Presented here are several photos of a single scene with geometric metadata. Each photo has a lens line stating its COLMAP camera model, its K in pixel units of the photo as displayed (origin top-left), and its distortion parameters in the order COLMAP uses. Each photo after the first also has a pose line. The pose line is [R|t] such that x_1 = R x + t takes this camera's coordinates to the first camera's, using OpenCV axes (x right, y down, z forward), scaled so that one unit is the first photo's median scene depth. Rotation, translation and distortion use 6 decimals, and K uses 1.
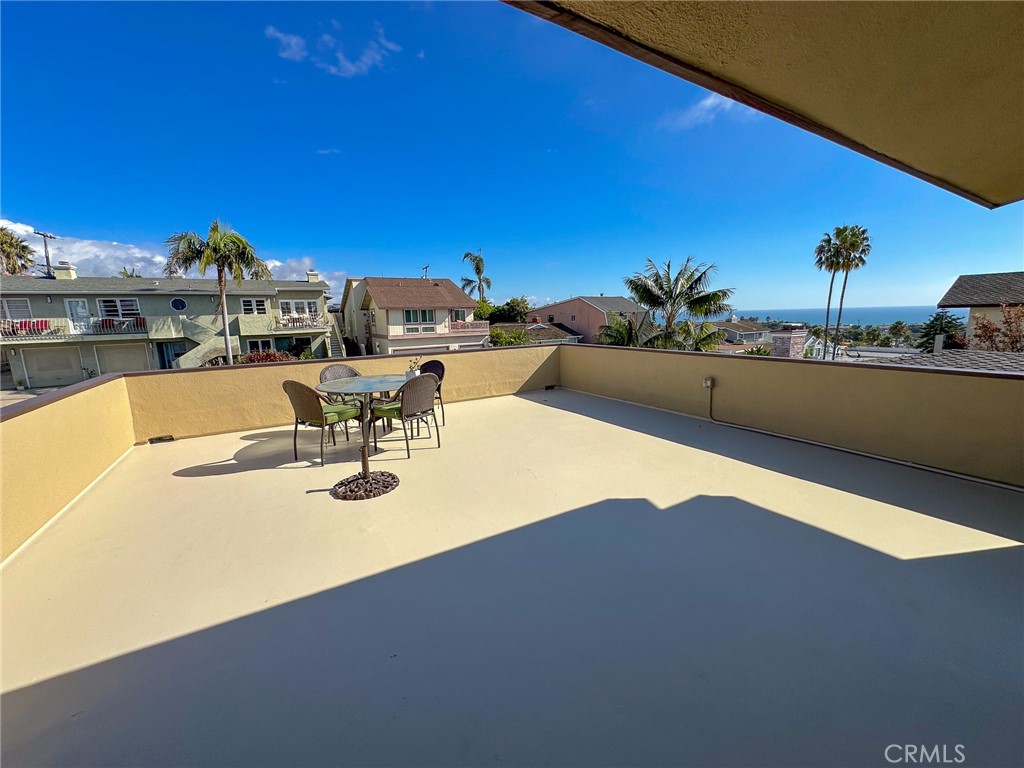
lens RADIAL K [[407.1, 0, 508.3], [0, 407.1, 386.7], [0, 0, 1]] dist [-0.002841, -0.000519]
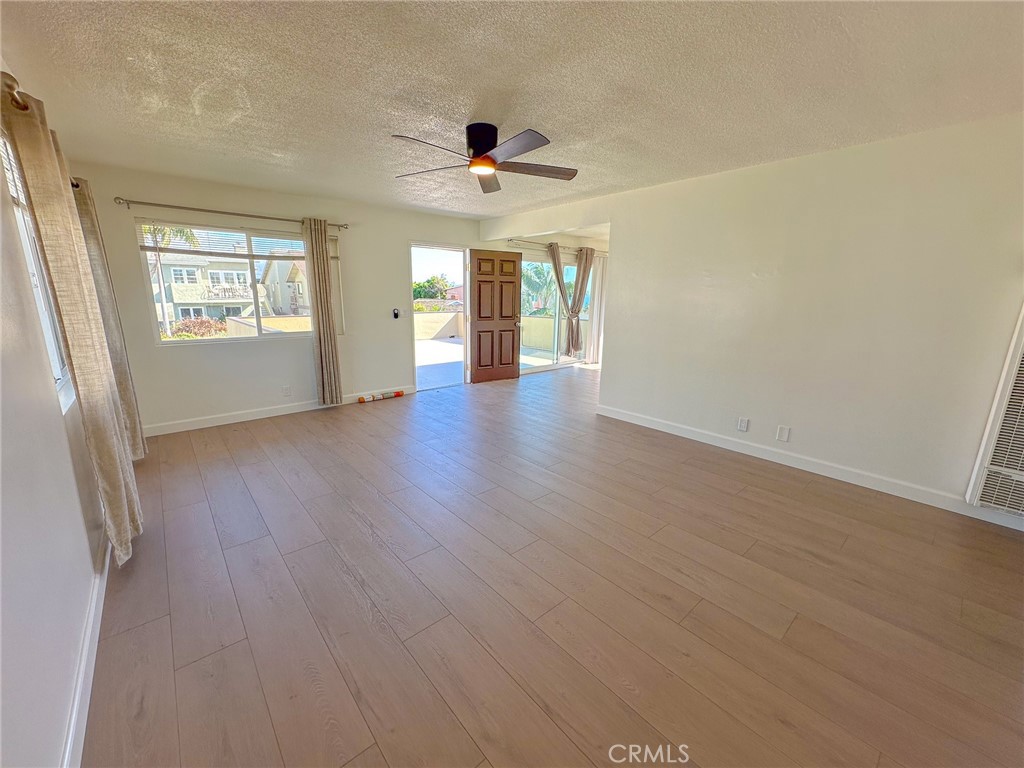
lens RADIAL K [[407.1, 0, 508.3], [0, 407.1, 386.7], [0, 0, 1]] dist [-0.002841, -0.000519]
pose [[0.982018, -0.009290, 0.188558, 0.001802], [-0.000928, 0.998539, 0.054029, 0.031749], [-0.188784, -0.053232, 0.980575, -0.202145]]
